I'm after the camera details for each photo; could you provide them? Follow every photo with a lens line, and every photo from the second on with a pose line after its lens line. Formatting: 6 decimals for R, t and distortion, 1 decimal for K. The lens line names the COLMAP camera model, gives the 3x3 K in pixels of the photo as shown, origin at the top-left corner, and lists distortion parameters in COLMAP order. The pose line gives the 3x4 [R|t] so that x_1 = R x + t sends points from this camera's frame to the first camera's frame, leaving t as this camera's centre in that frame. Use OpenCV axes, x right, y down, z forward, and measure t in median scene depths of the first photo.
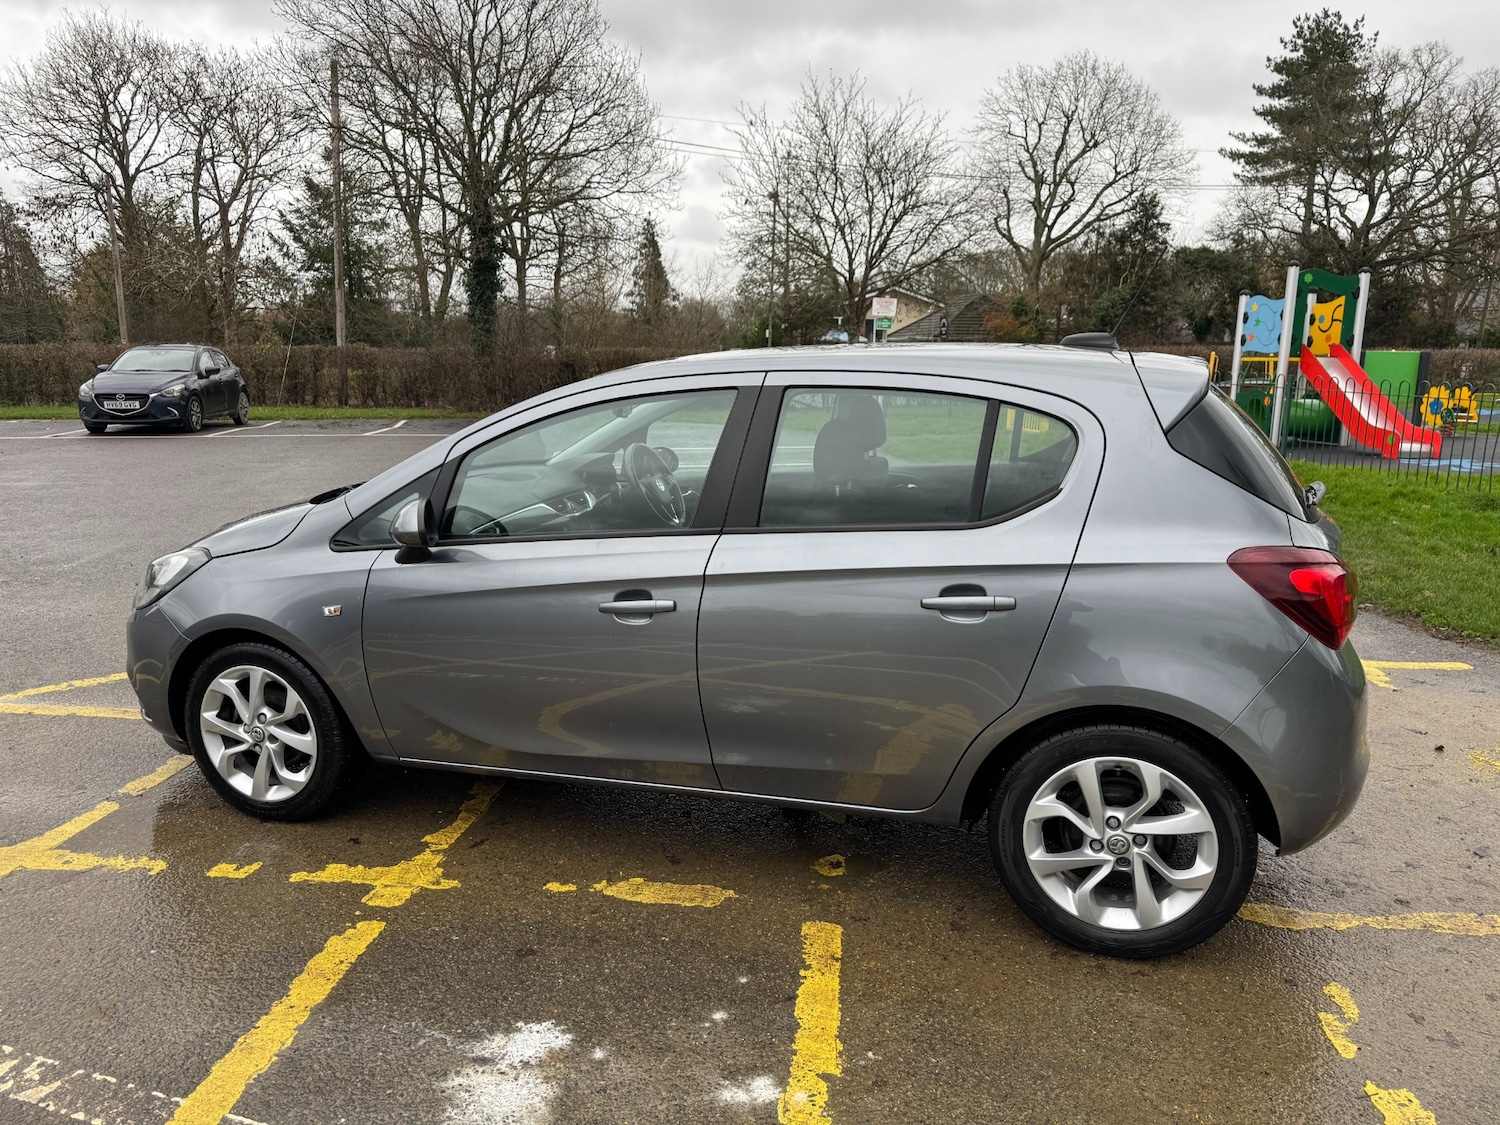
lens RADIAL K [[1053.1, 0, 744.5], [0, 1053.1, 574.7], [0, 0, 1]] dist [0.039263, -0.044589]
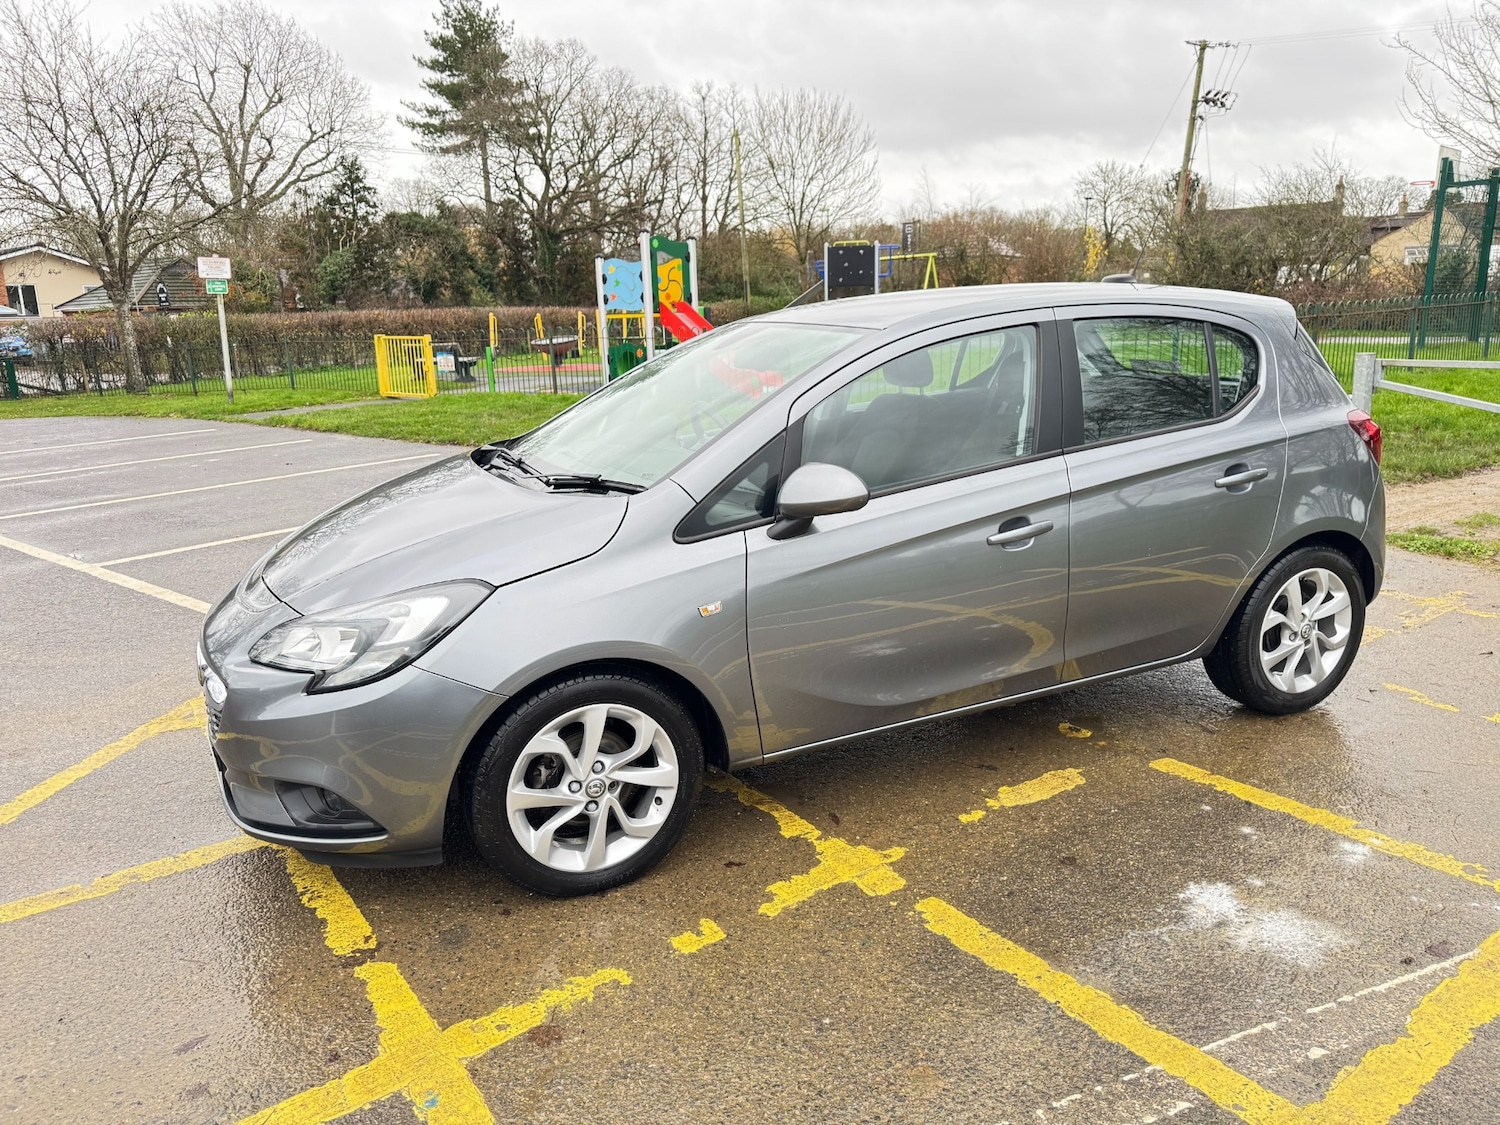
lens RADIAL K [[1053.1, 0, 742.9], [0, 1053.1, 571.5], [0, 0, 1]] dist [0.039263, -0.044589]
pose [[0.742508, -0.189799, 0.642384, -0.193596], [0.171950, 0.980888, 0.091062, -0.014778], [-0.647390, 0.042844, 0.760953, 0.069573]]
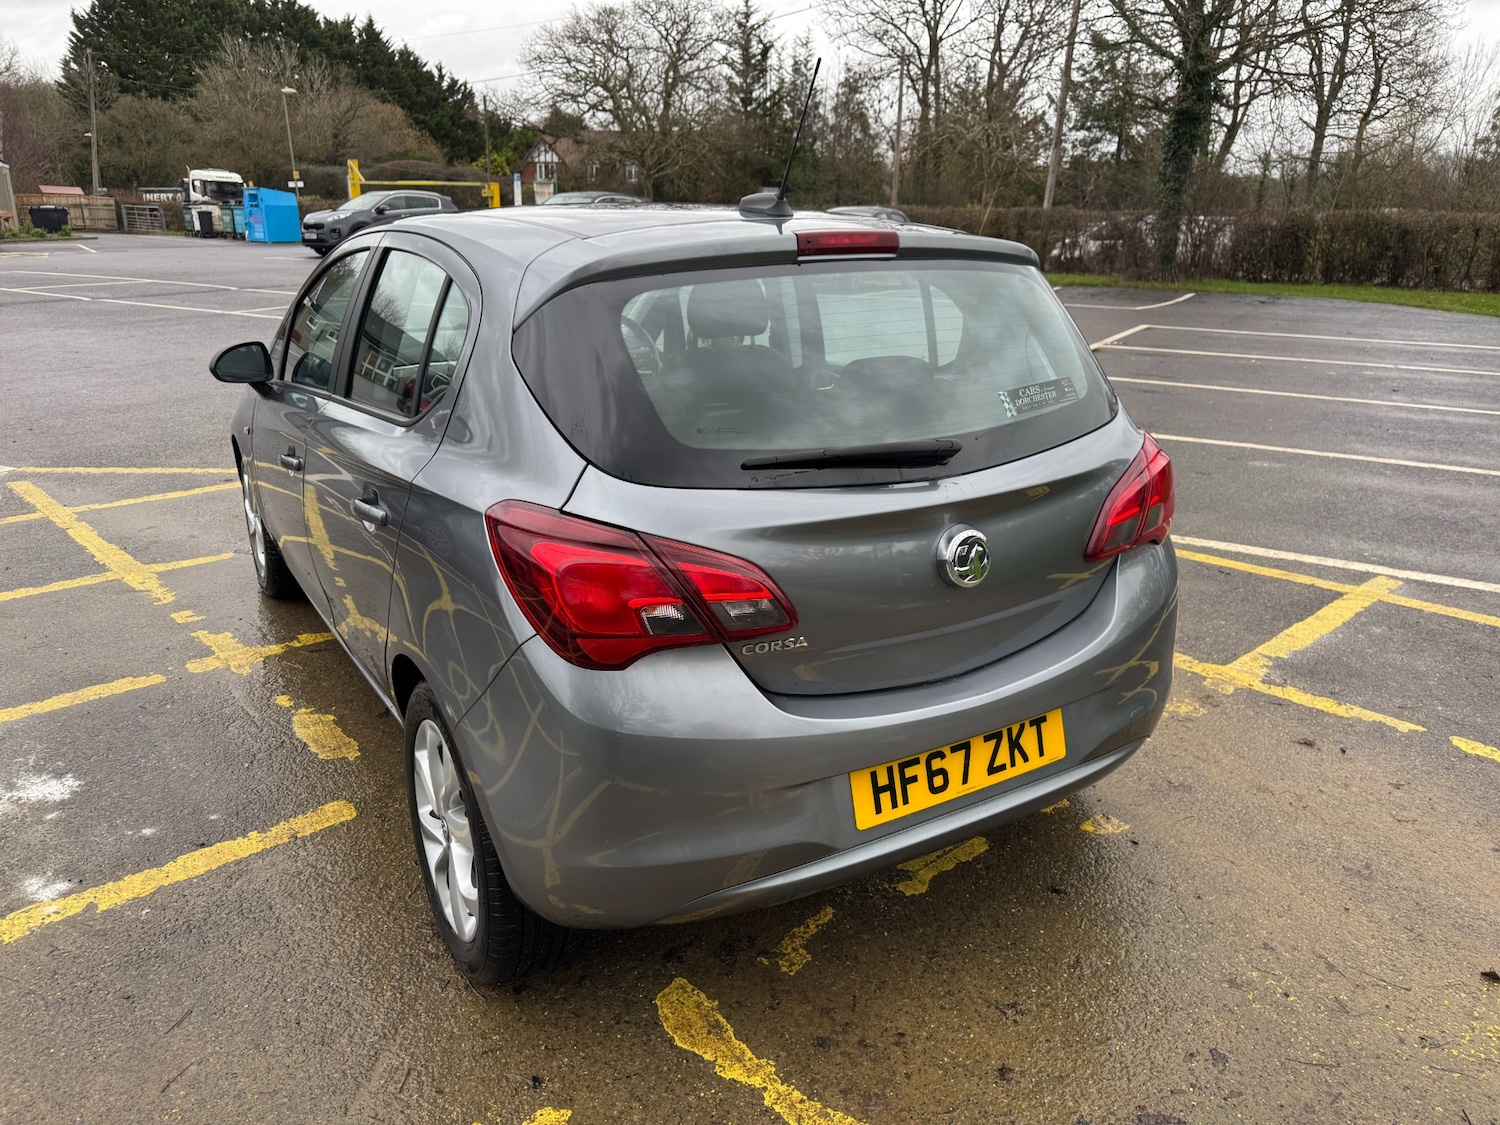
lens RADIAL K [[1053.1, 0, 744.1], [0, 1053.1, 561.1], [0, 0, 1]] dist [0.039263, -0.044589]
pose [[0.756086, 0.213358, -0.618719, 0.173450], [-0.145066, 0.976488, 0.159456, -0.020179], [0.638193, -0.030808, 0.769260, 0.090081]]
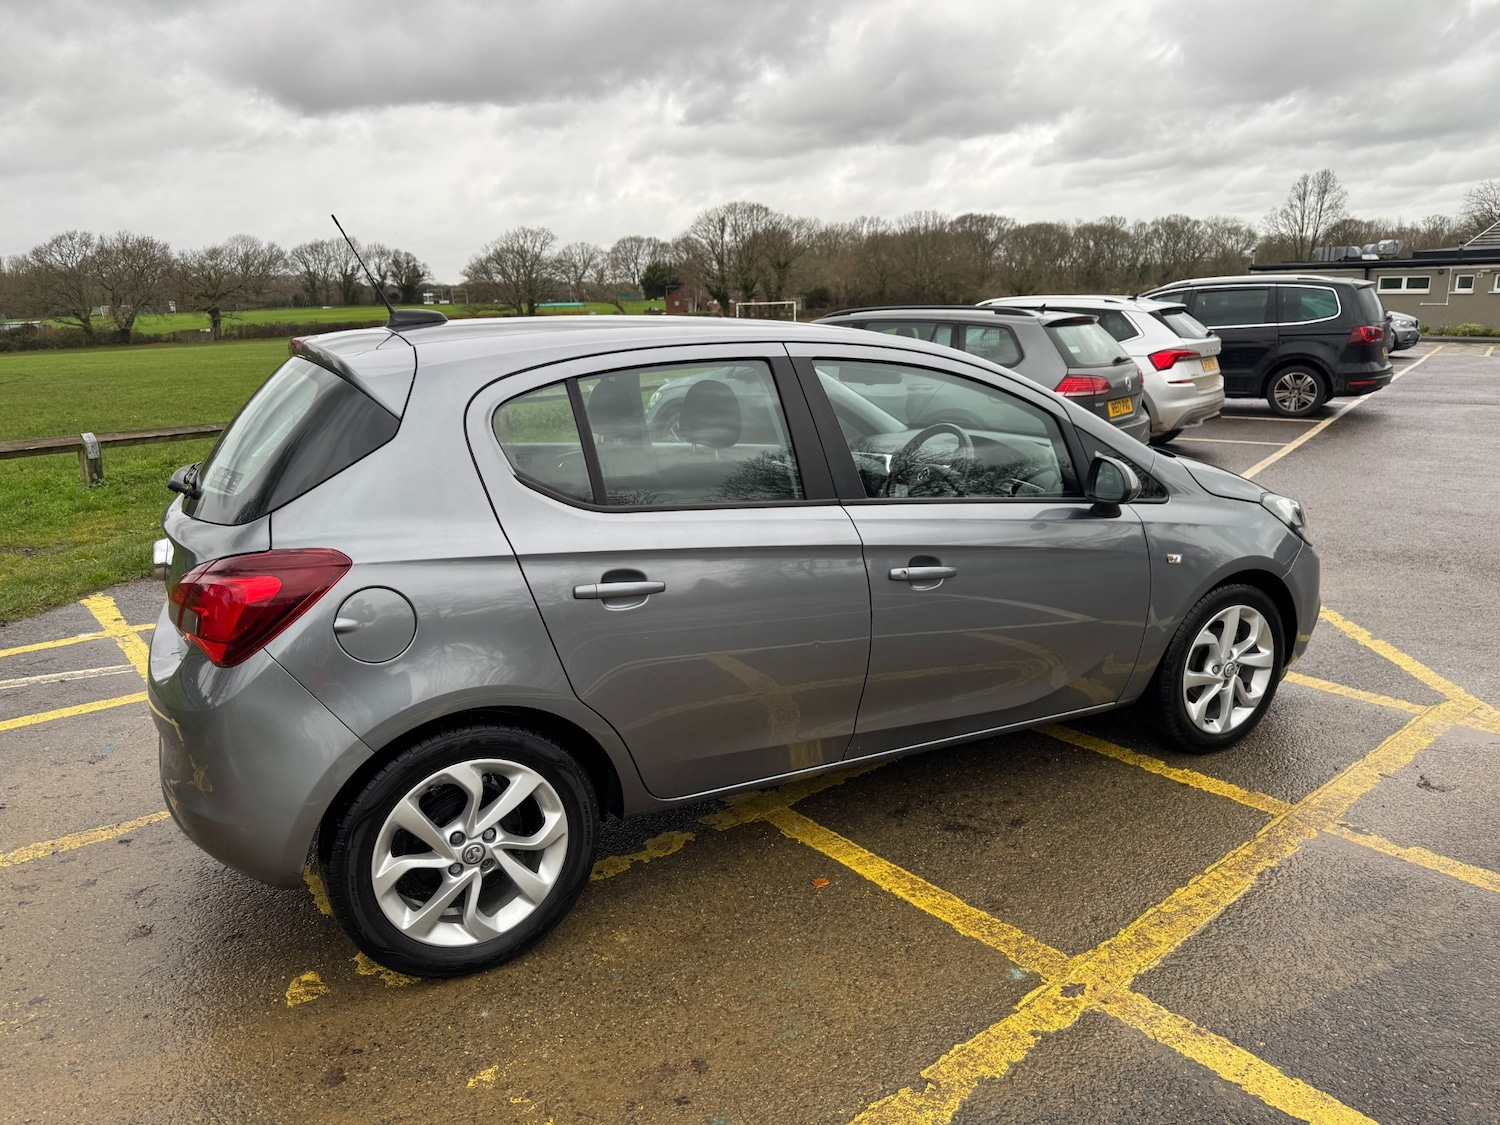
lens RADIAL K [[1053.1, 0, 751.6], [0, 1053.1, 560.0], [0, 0, 1]] dist [0.039263, -0.044589]
pose [[-0.695453, 0.178720, -0.695992, 0.171866], [-0.136545, 0.918061, 0.372183, -0.087577], [0.705479, 0.353870, -0.614065, 0.393318]]
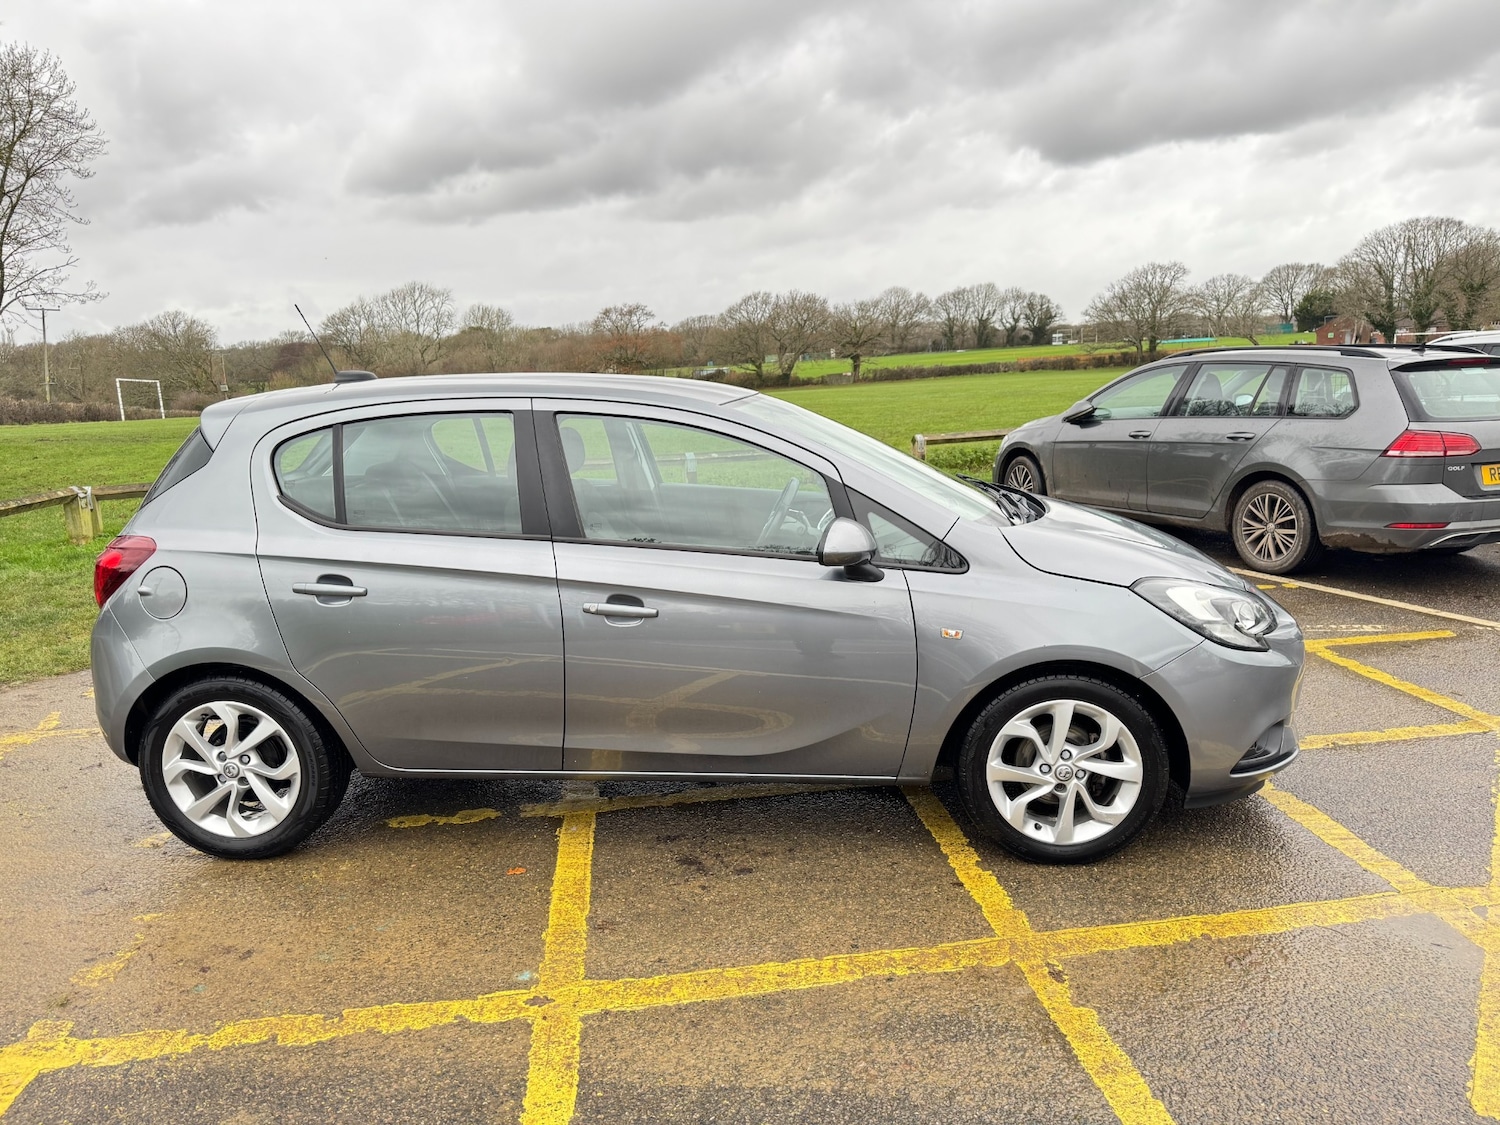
lens RADIAL K [[1053.1, 0, 756.2], [0, 1053.1, 573.0], [0, 0, 1]] dist [0.039263, -0.044589]
pose [[-0.971189, 0.076493, -0.225699, 0.035610], [-0.019098, 0.919057, 0.393663, -0.107854], [0.237542, 0.386632, -0.891117, 0.488713]]
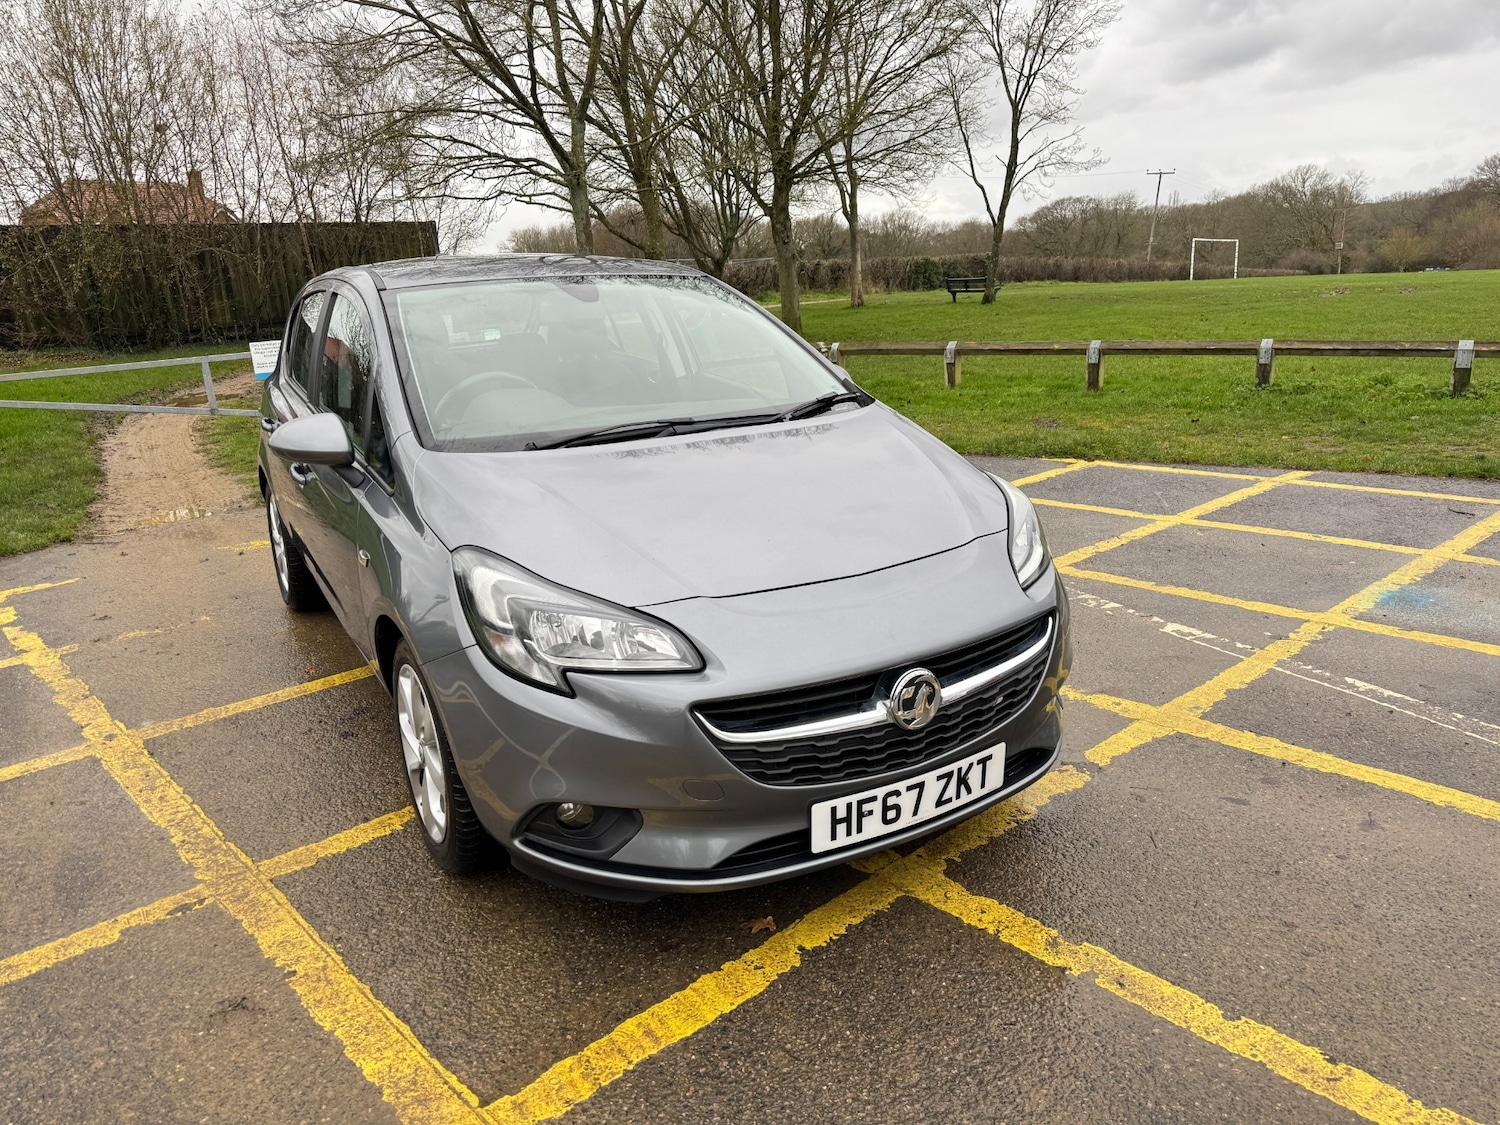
lens RADIAL K [[1053.1, 0, 733.2], [0, 1053.1, 560.4], [0, 0, 1]] dist [0.039263, -0.044589]
pose [[-0.736381, -0.144191, 0.661023, -0.219863], [0.192435, 0.892034, 0.408954, -0.080001], [-0.648623, 0.428350, -0.629130, 0.394140]]
